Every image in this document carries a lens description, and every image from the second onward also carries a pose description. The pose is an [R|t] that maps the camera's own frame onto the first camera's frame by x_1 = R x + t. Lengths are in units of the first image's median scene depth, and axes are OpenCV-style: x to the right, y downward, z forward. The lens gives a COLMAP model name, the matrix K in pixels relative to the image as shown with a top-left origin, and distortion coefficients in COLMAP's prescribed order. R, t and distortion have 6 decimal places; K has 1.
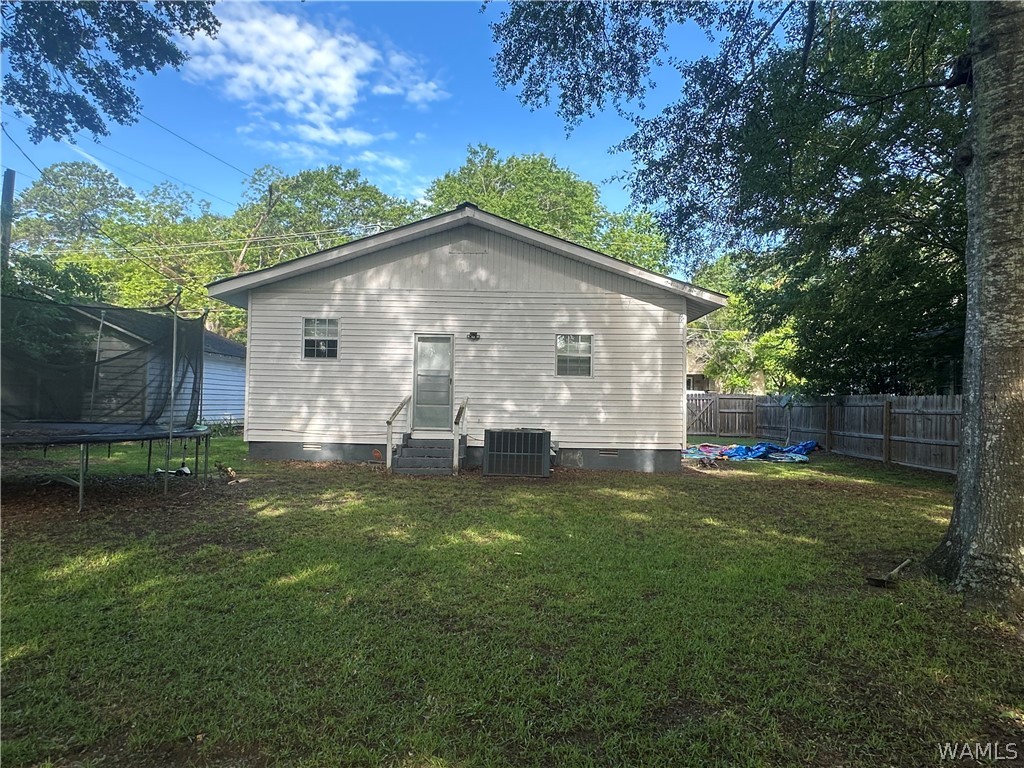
lens RADIAL K [[621.8, 0, 512.1], [0, 621.8, 383.8], [0, 0, 1]] dist [0.006377, -0.000015]
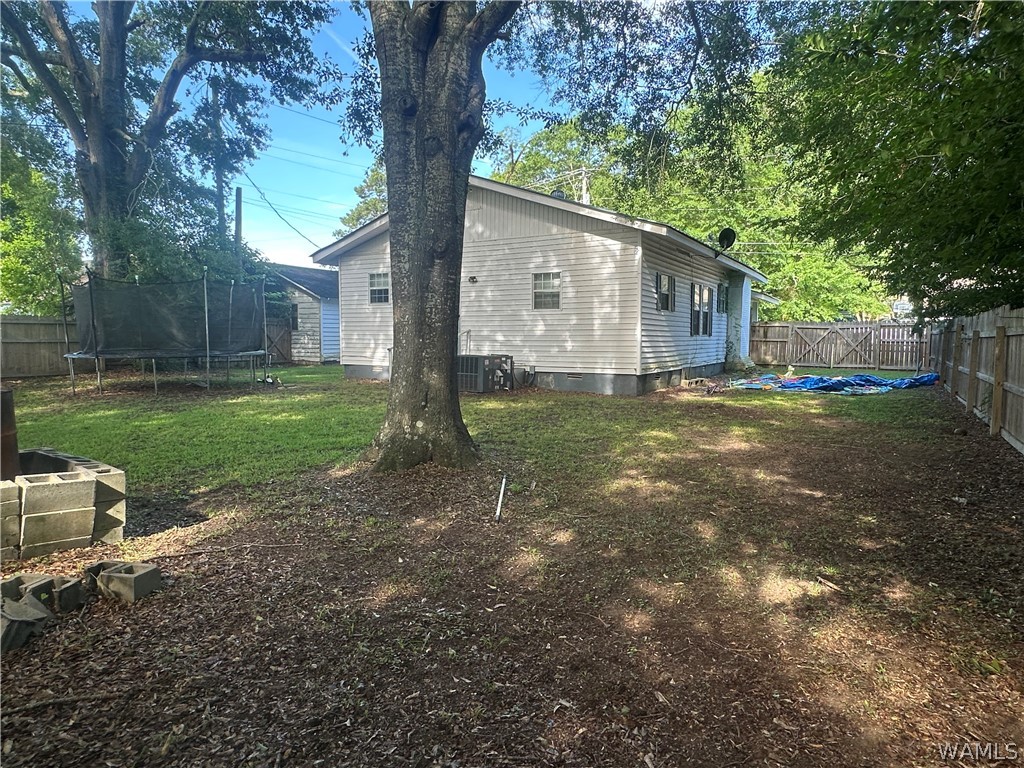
lens RADIAL K [[621.8, 0, 512.4], [0, 621.8, 386.3], [0, 0, 1]] dist [0.006377, -0.000015]
pose [[0.865066, 0.024255, -0.501071, 0.621148], [0.028414, 0.994858, 0.097214, 0.015074], [0.500853, -0.098334, 0.859928, -0.031312]]
